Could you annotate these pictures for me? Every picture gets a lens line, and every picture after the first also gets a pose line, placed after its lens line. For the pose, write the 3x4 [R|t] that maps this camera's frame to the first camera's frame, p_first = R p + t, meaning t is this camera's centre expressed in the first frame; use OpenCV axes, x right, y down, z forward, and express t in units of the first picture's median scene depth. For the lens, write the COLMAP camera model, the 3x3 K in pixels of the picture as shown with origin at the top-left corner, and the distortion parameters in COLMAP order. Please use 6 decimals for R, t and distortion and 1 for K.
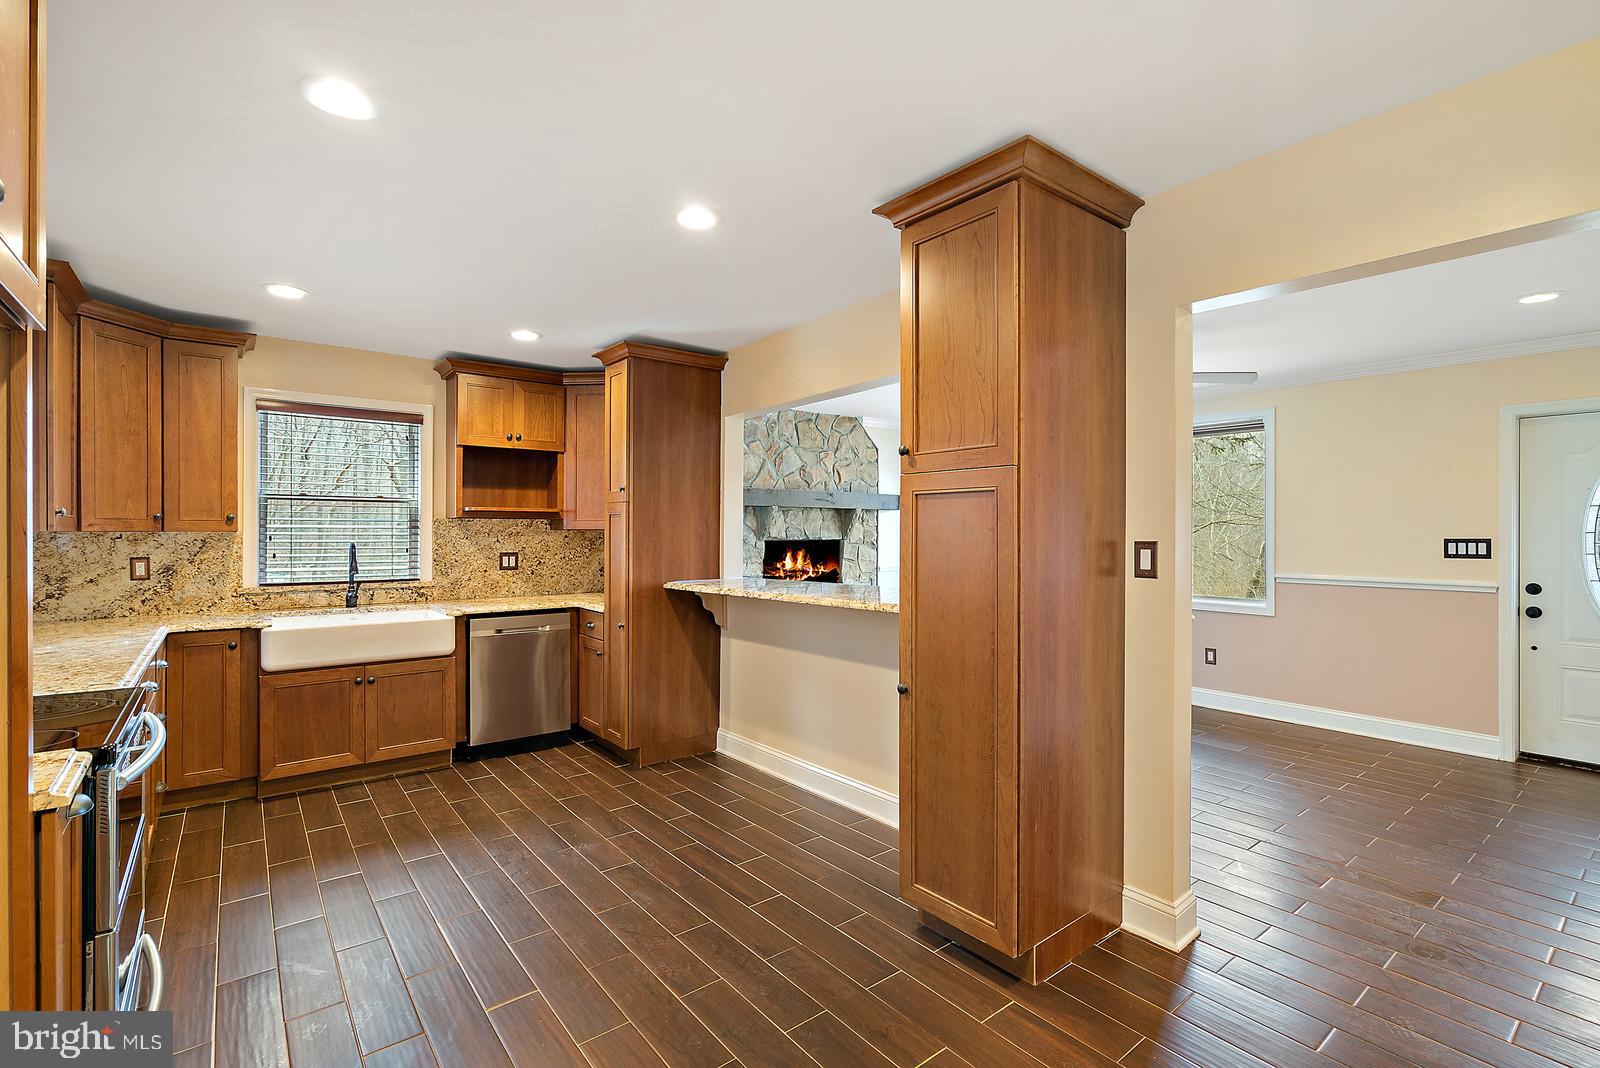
lens RADIAL K [[737.8, 0, 802.7], [0, 737.8, 529.9], [0, 0, 1]] dist [-0.001192, -0.000010]
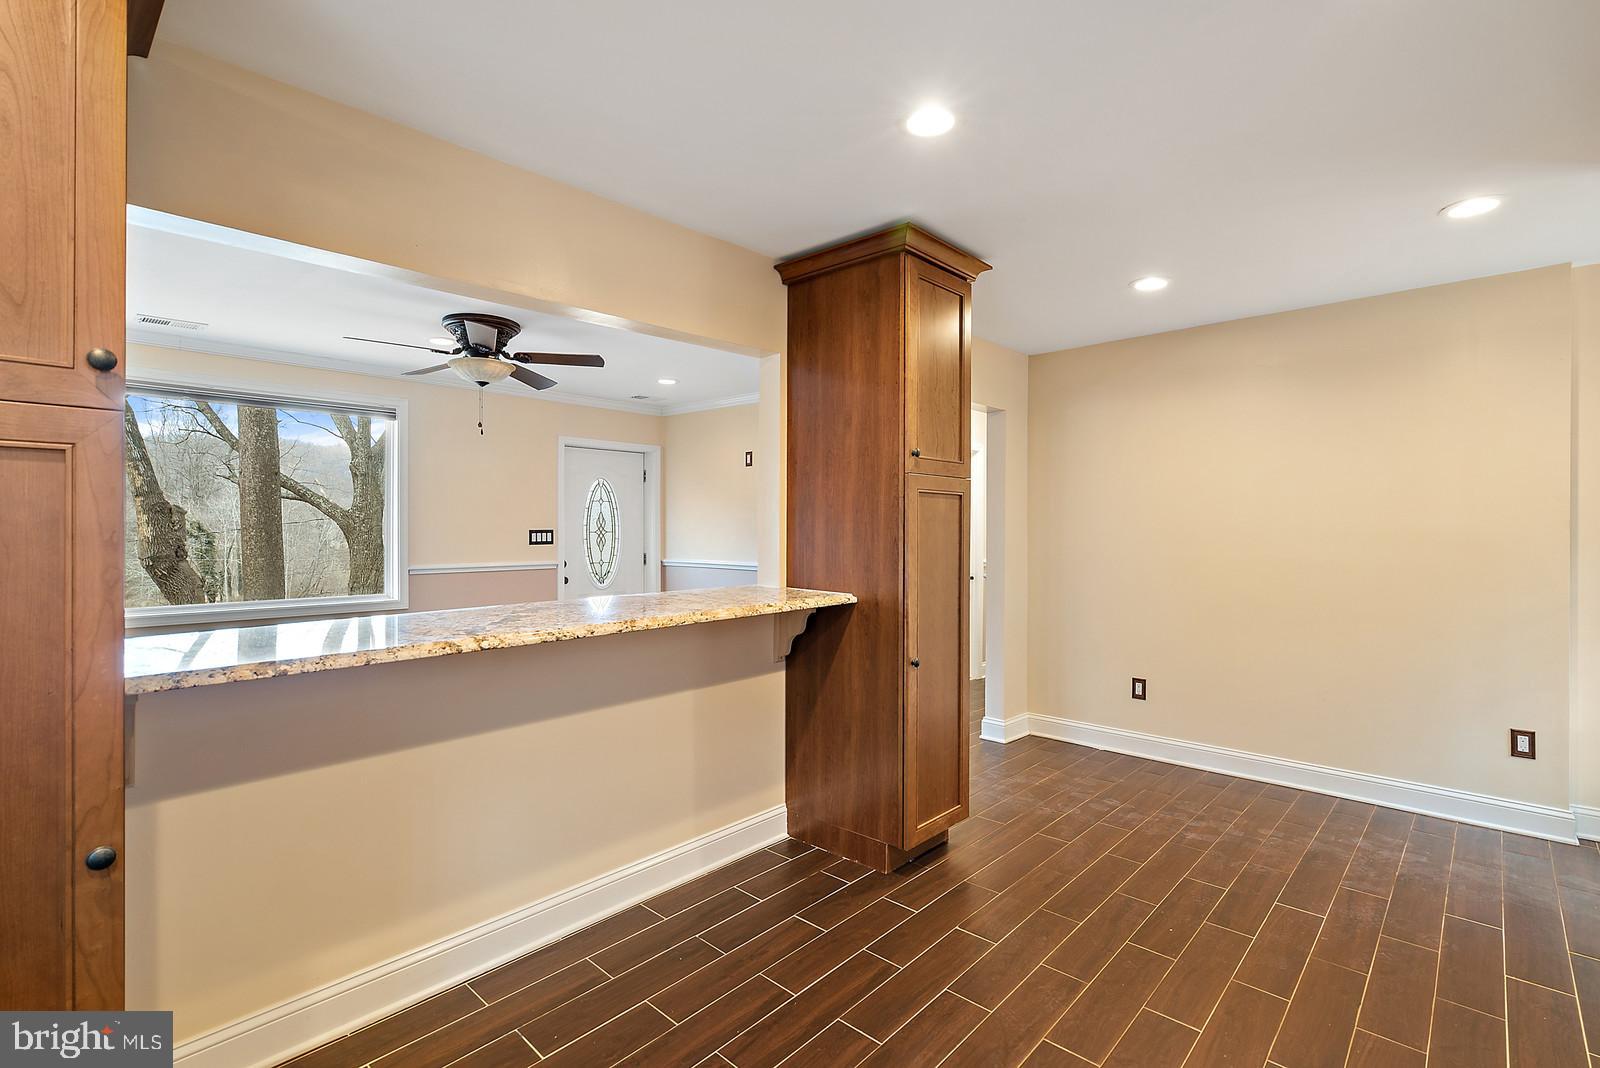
lens RADIAL K [[740.0, 0, 806.7], [0, 740.0, 526.9], [0, 0, 1]] dist [-0.000616, 0.000442]
pose [[-0.148846, -0.001510, 0.988859, -0.537974], [-0.002030, 0.999997, 0.001222, 0.003711], [-0.988858, -0.001826, -0.148849, 0.743272]]
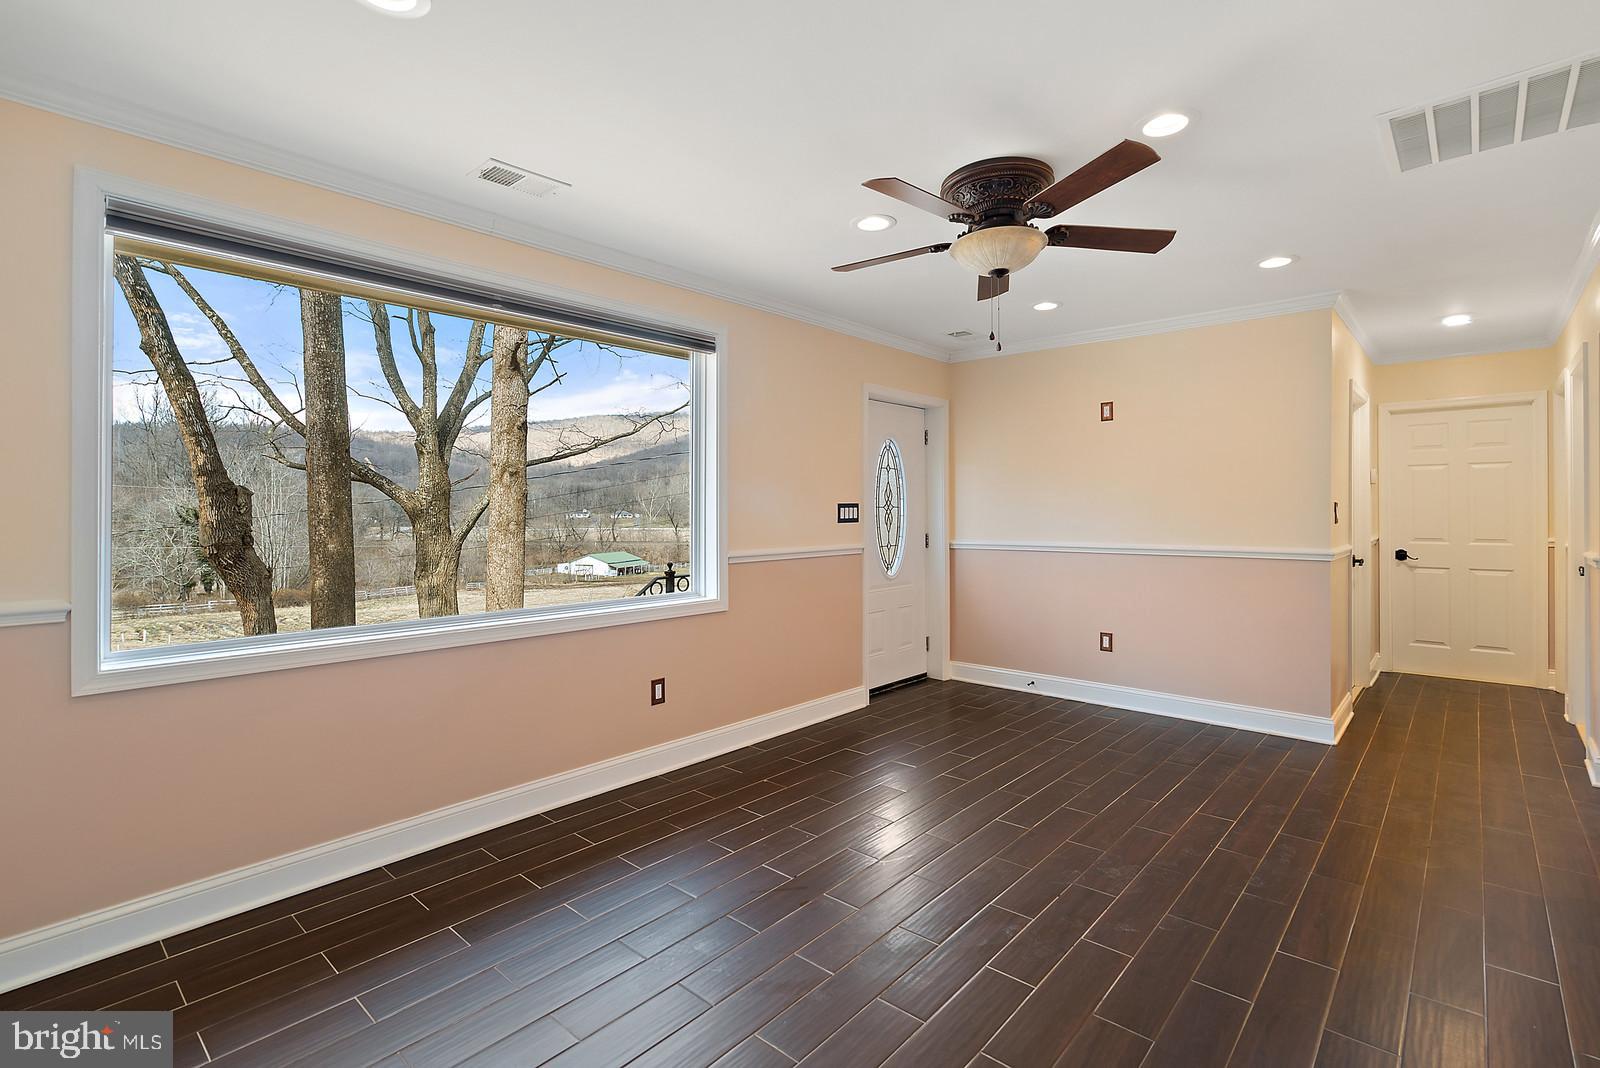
lens RADIAL K [[738.5, 0, 815.1], [0, 738.5, 503.0], [0, 0, 1]] dist [0.001087, 0.000231]
pose [[-0.164421, 0.008336, 0.986355, -0.128914], [0.005792, 0.999955, -0.007486, 0.018982], [-0.986373, 0.004482, -0.164462, 1.259377]]
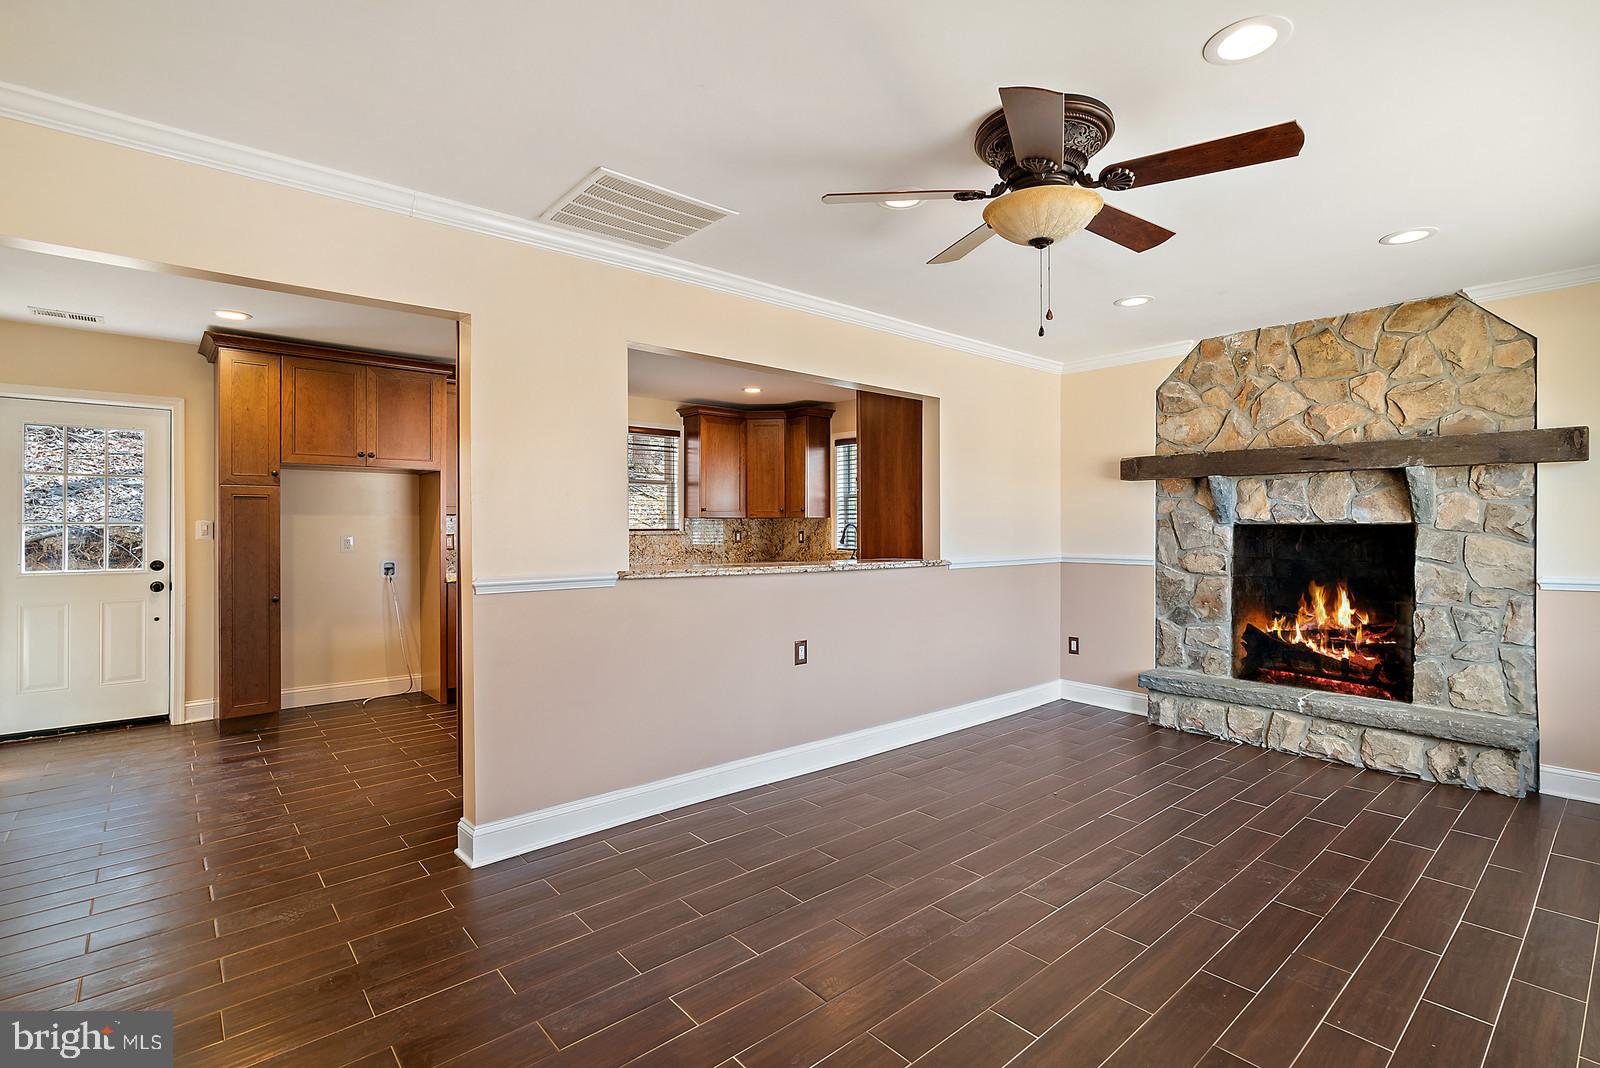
lens RADIAL K [[752.7, 0, 804.8], [0, 752.7, 521.7], [0, 0, 1]] dist [0.000685, 0.000404]
pose [[0.039244, -0.005463, -0.999215, 0.974167], [0.004209, 0.999977, -0.005302, 0.020413], [0.999221, -0.003998, 0.039266, 0.837864]]
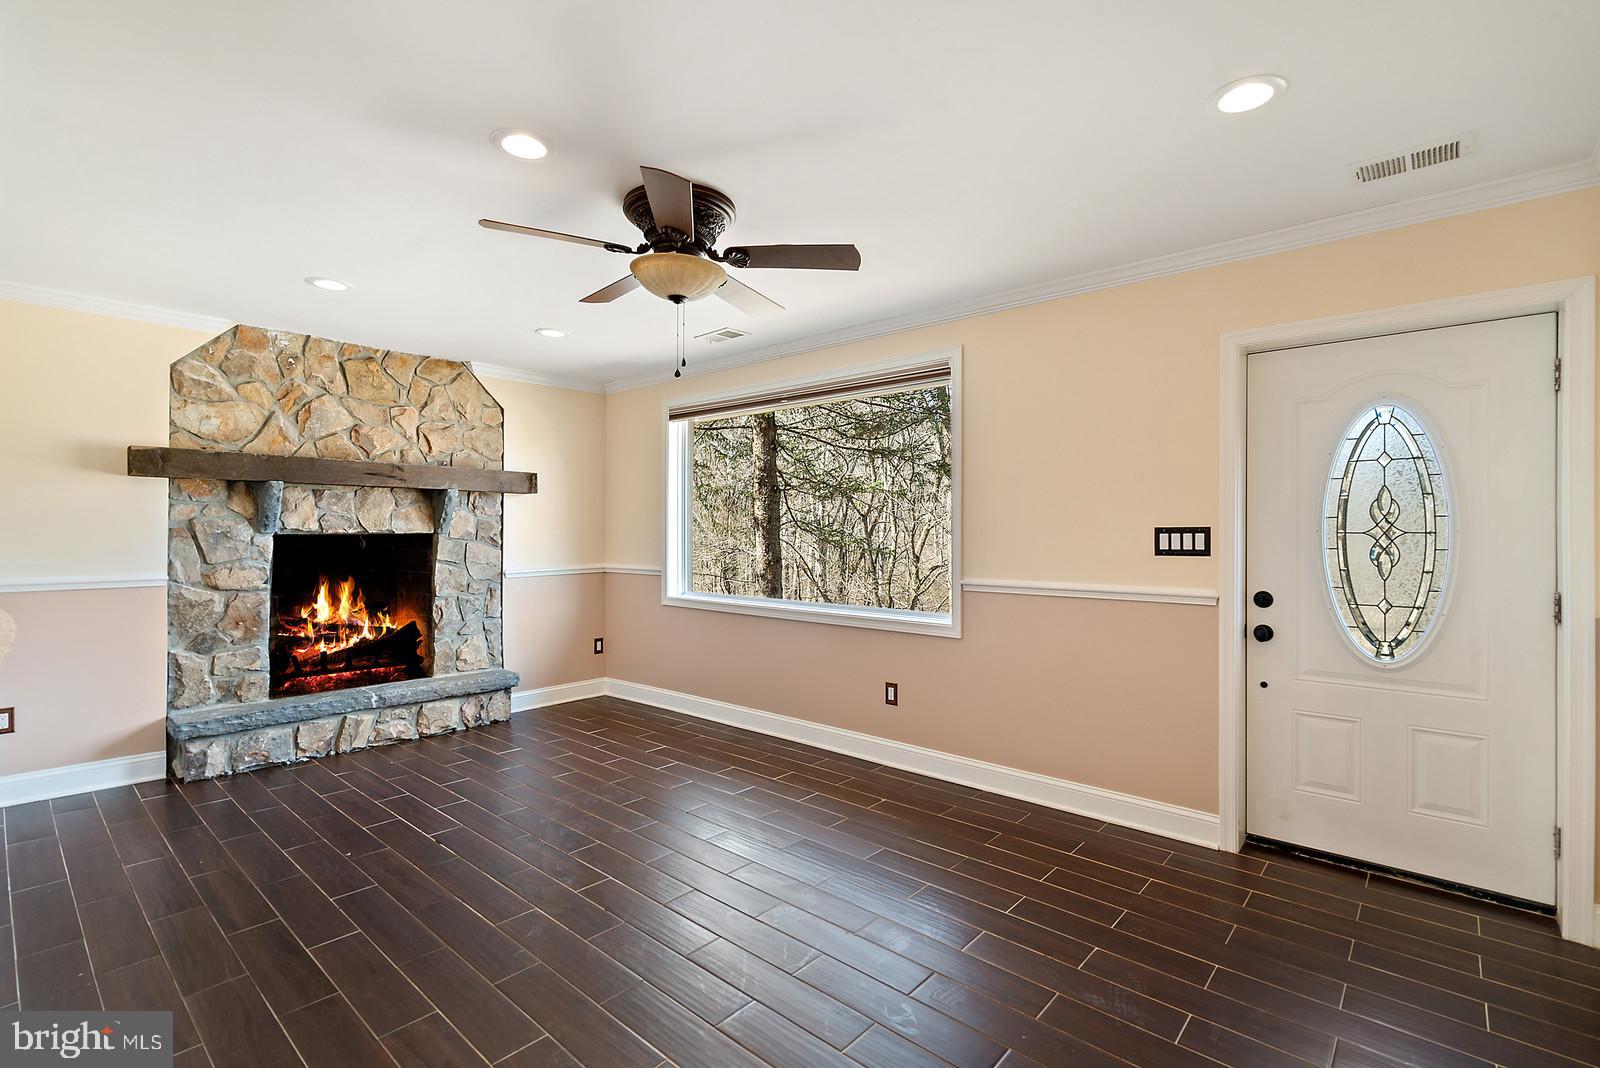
lens RADIAL K [[738.9, 0, 806.8], [0, 738.9, 531.8], [0, 0, 1]] dist [0.000832, 0.000218]
pose [[0.983570, 0.000945, 0.180523, 0.443524], [-0.001098, 0.999999, 0.000746, 0.016614], [-0.180522, -0.000932, 0.983571, 0.393257]]
